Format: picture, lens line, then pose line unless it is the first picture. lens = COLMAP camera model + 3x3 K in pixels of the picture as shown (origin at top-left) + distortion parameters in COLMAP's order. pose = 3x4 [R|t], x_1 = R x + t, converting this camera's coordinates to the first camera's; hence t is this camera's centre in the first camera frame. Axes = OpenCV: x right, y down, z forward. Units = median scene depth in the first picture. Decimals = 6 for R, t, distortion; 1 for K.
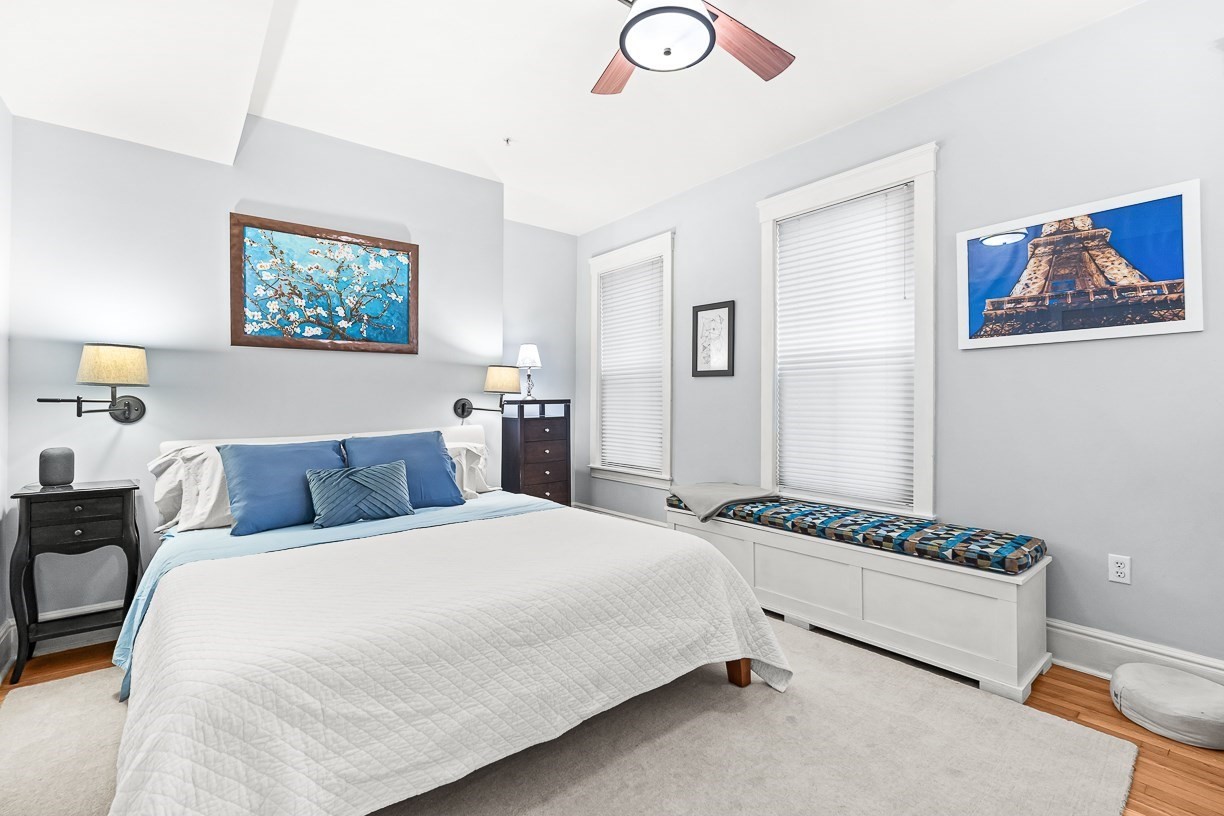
lens RADIAL K [[553.3, 0, 606.6], [0, 553.3, 396.7], [0, 0, 1]] dist [0.002983, 0.000416]
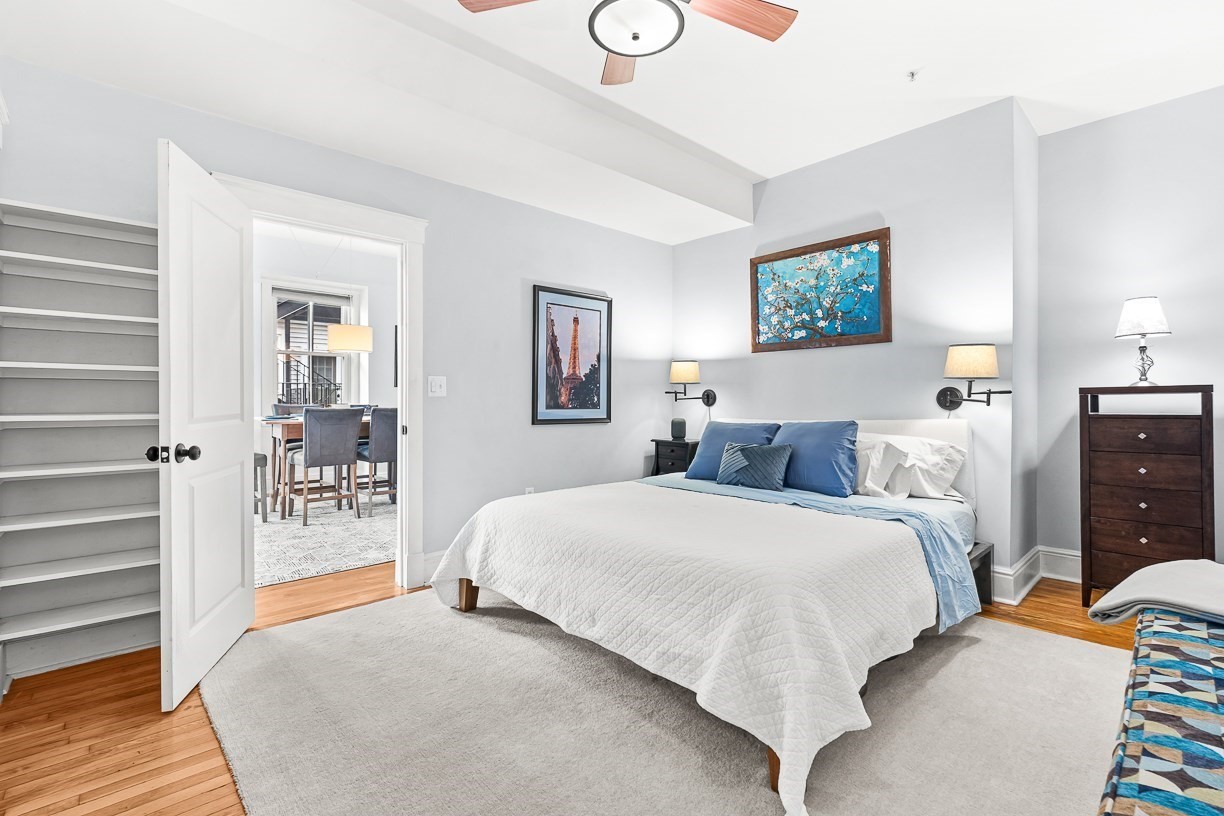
lens RADIAL K [[553.3, 0, 606.6], [0, 553.3, 396.7], [0, 0, 1]] dist [0.002983, 0.000416]
pose [[0.045651, 0.001058, -0.998957, 0.654548], [0.014120, 0.999899, 0.001704, 0.010326], [0.998858, -0.014183, 0.045632, 0.519156]]
